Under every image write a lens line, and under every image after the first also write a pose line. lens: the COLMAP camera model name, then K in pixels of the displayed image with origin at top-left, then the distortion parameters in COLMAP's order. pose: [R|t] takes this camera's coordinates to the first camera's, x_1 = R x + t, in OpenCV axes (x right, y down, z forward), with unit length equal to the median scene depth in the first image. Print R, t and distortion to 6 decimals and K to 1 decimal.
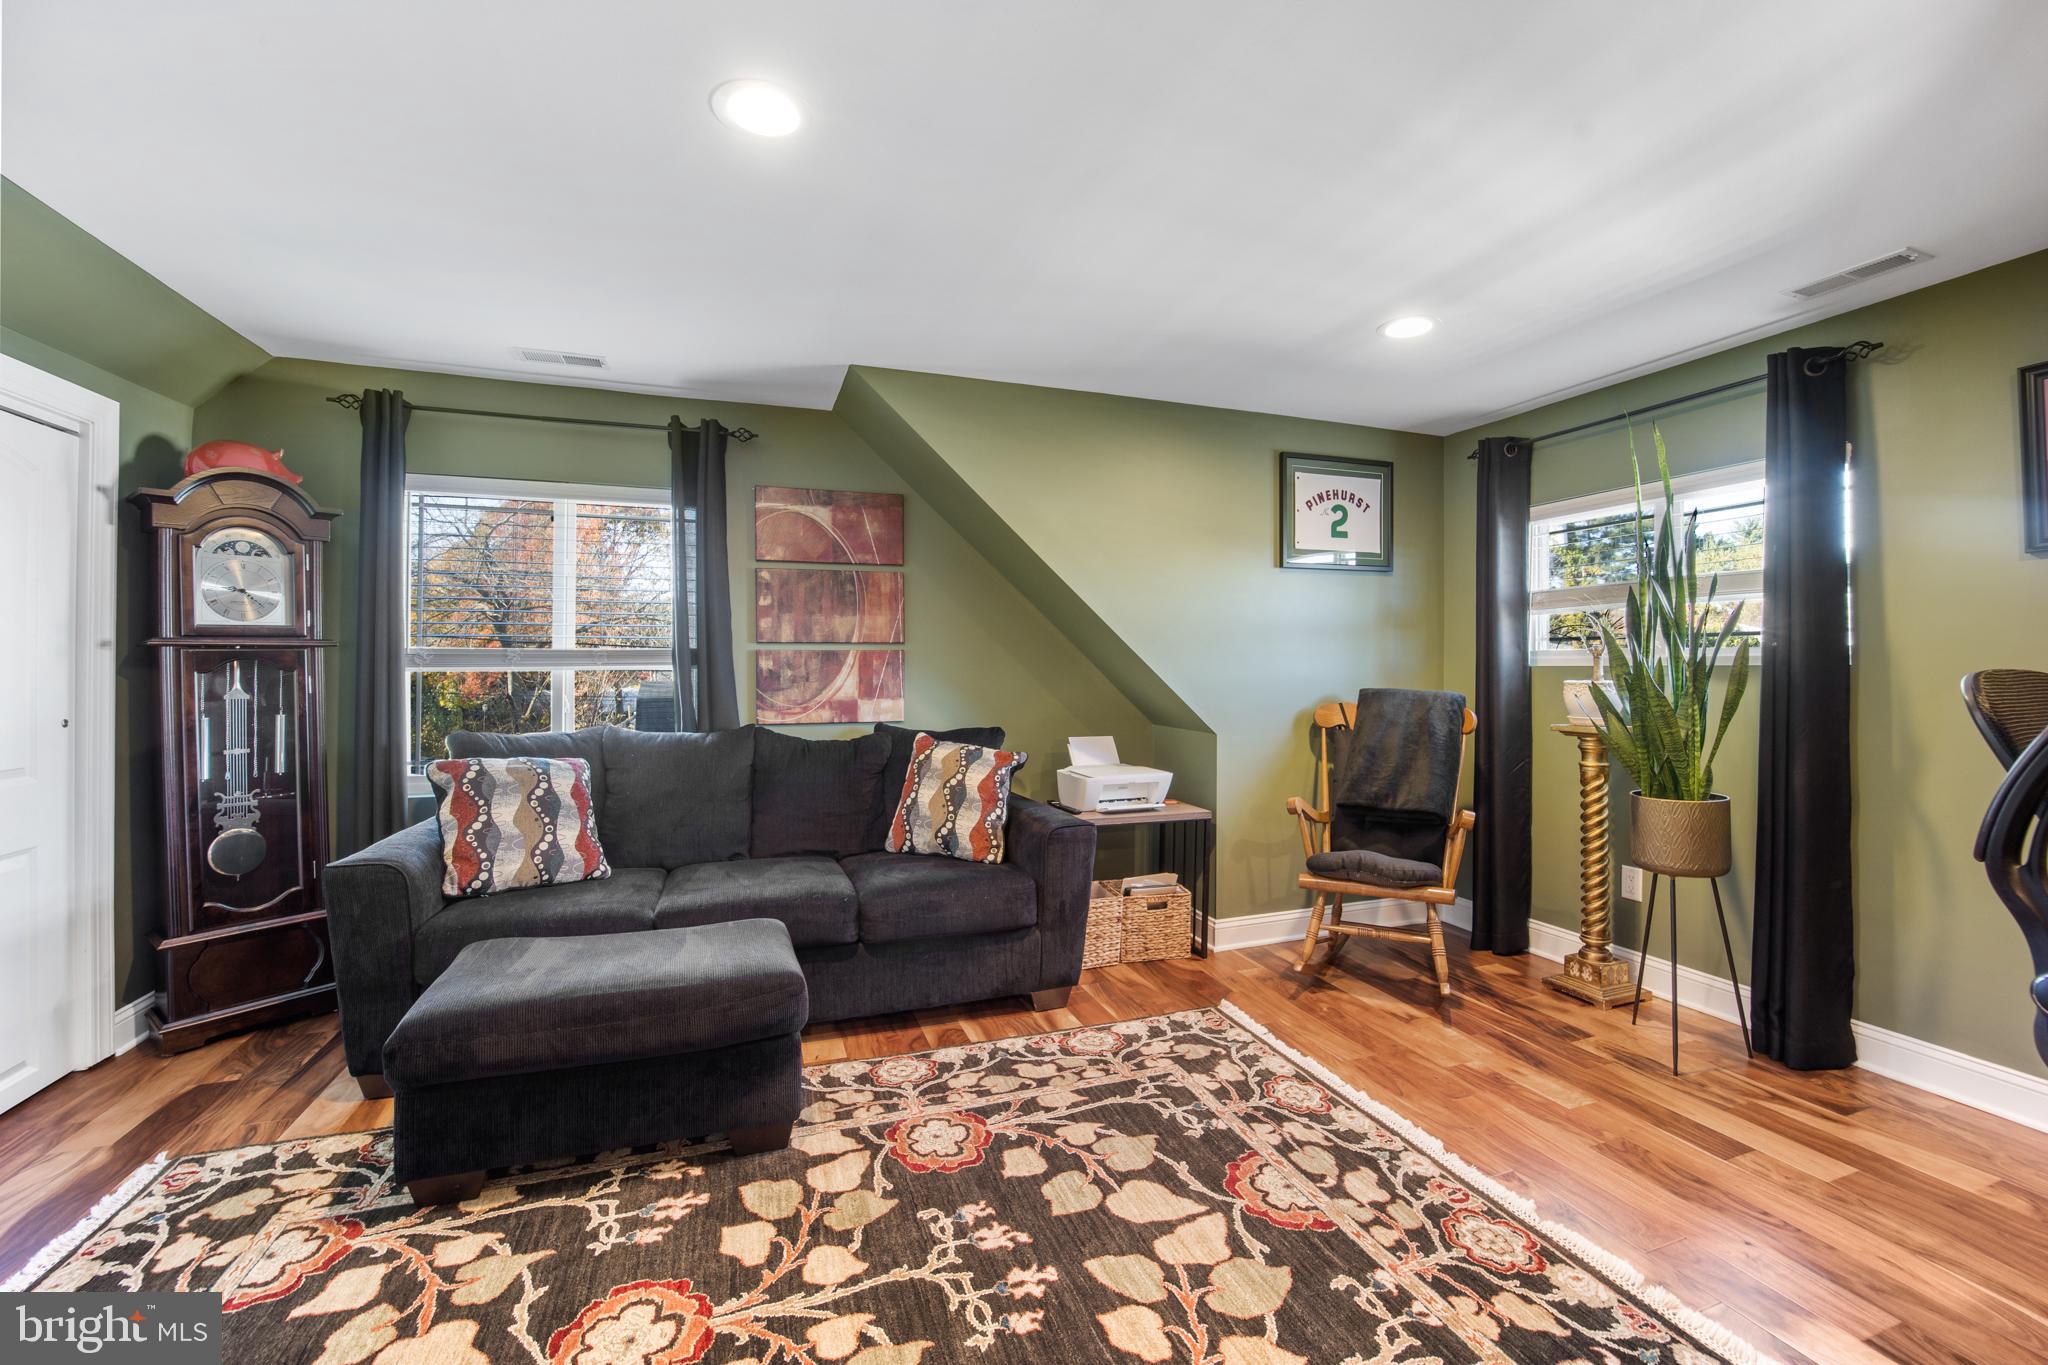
lens RADIAL K [[836.5, 0, 1027.0], [0, 836.5, 666.6], [0, 0, 1]] dist [-0.005956, 0.000121]
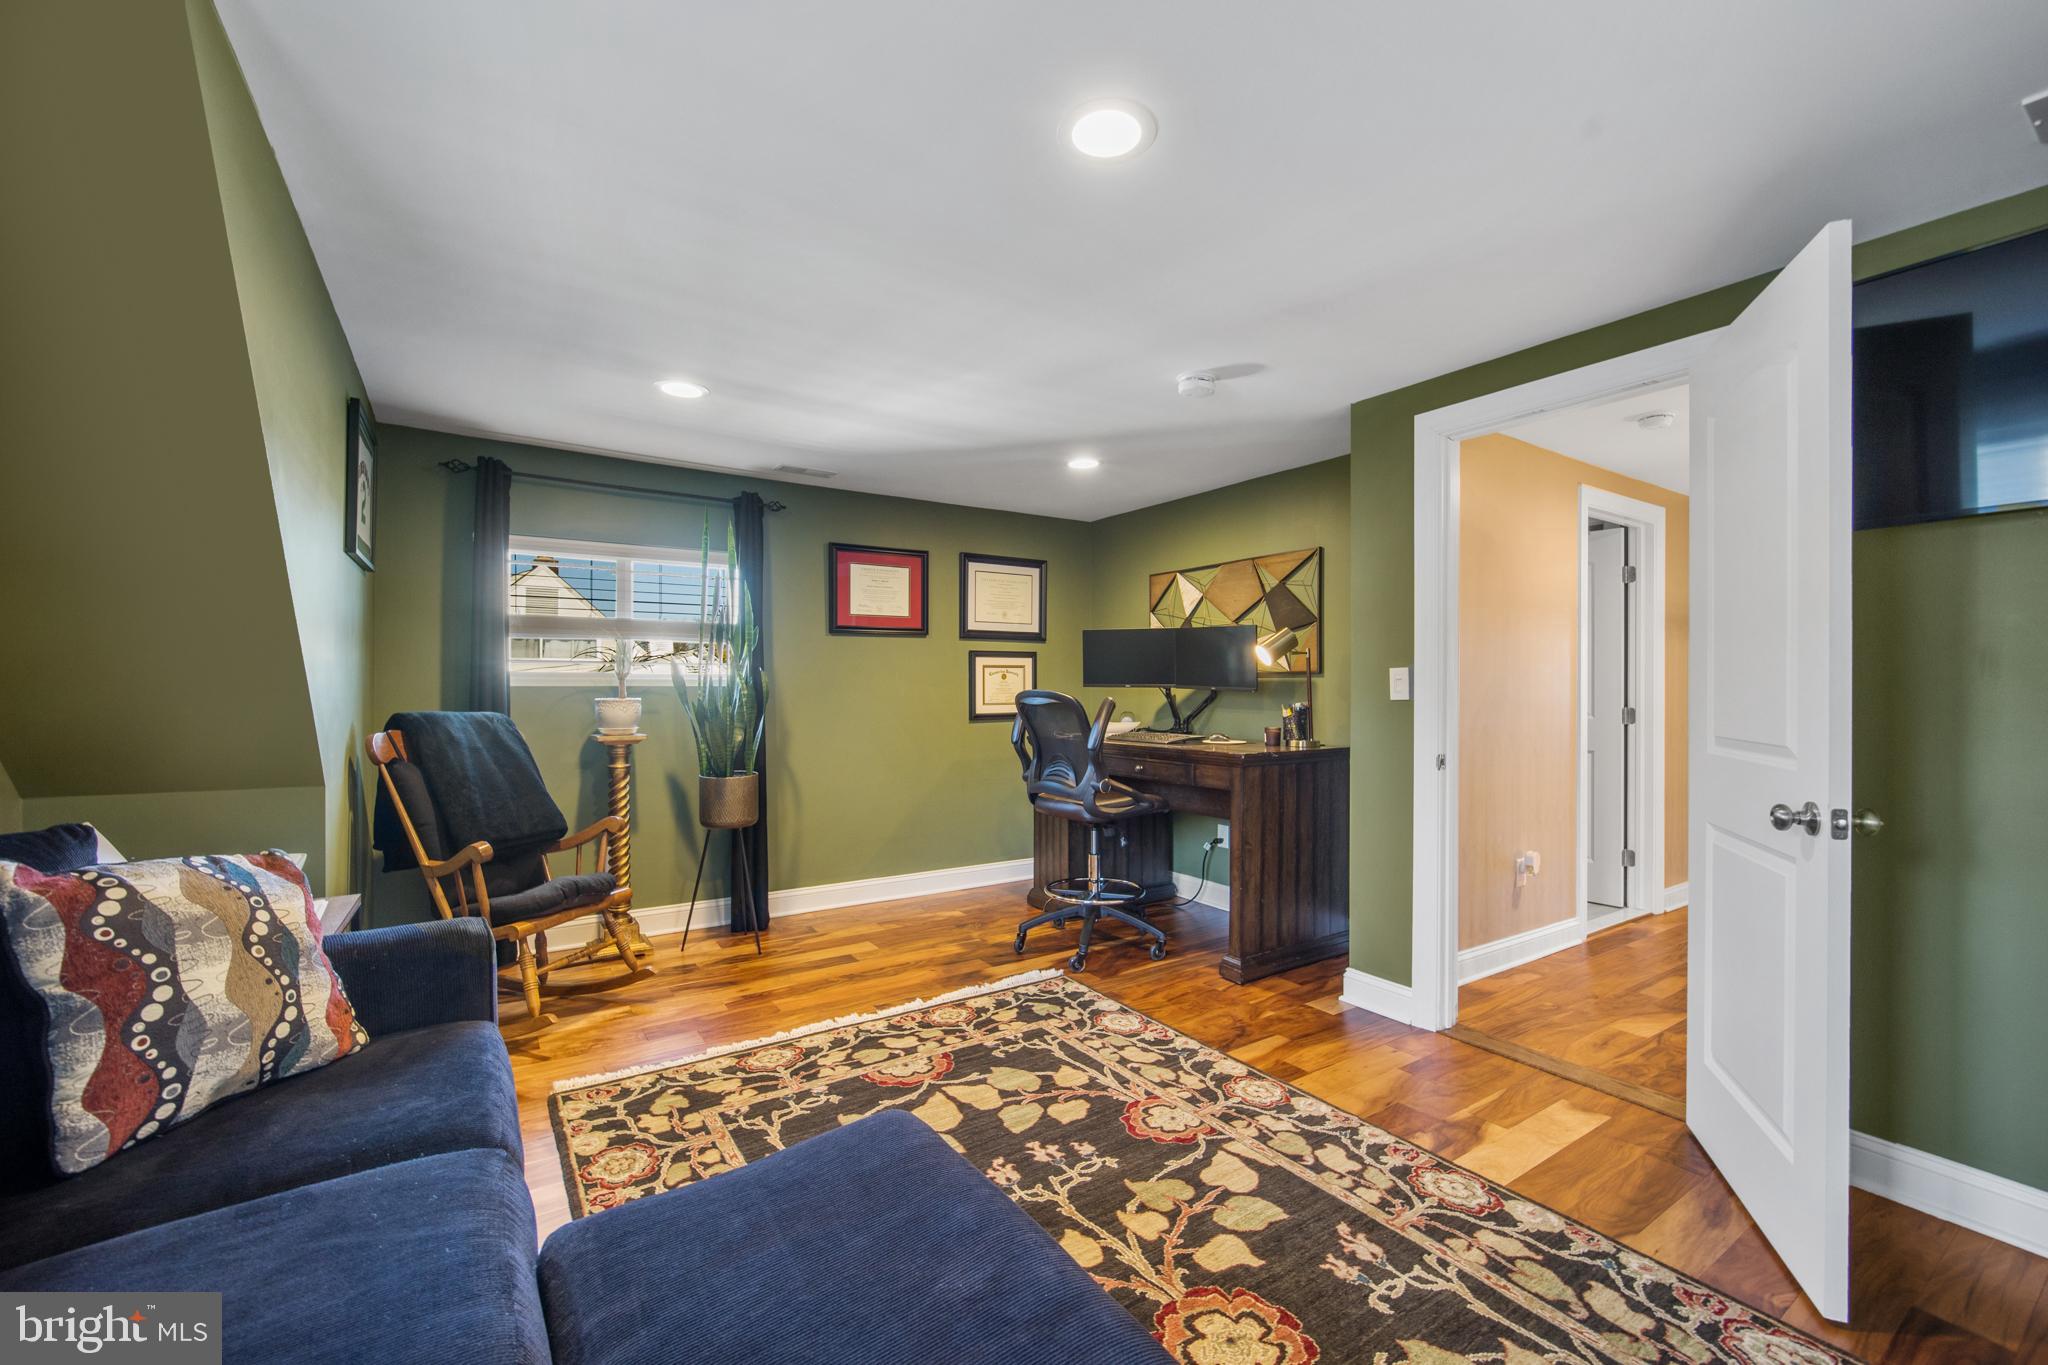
lens RADIAL K [[836.5, 0, 1026.2], [0, 836.5, 693.5], [0, 0, 1]] dist [-0.005956, 0.000121]
pose [[-0.239472, -0.000417, 0.970903, -1.089357], [-0.001572, 0.999999, 0.000042, 0.005689], [-0.970902, -0.001516, -0.239473, 1.147574]]
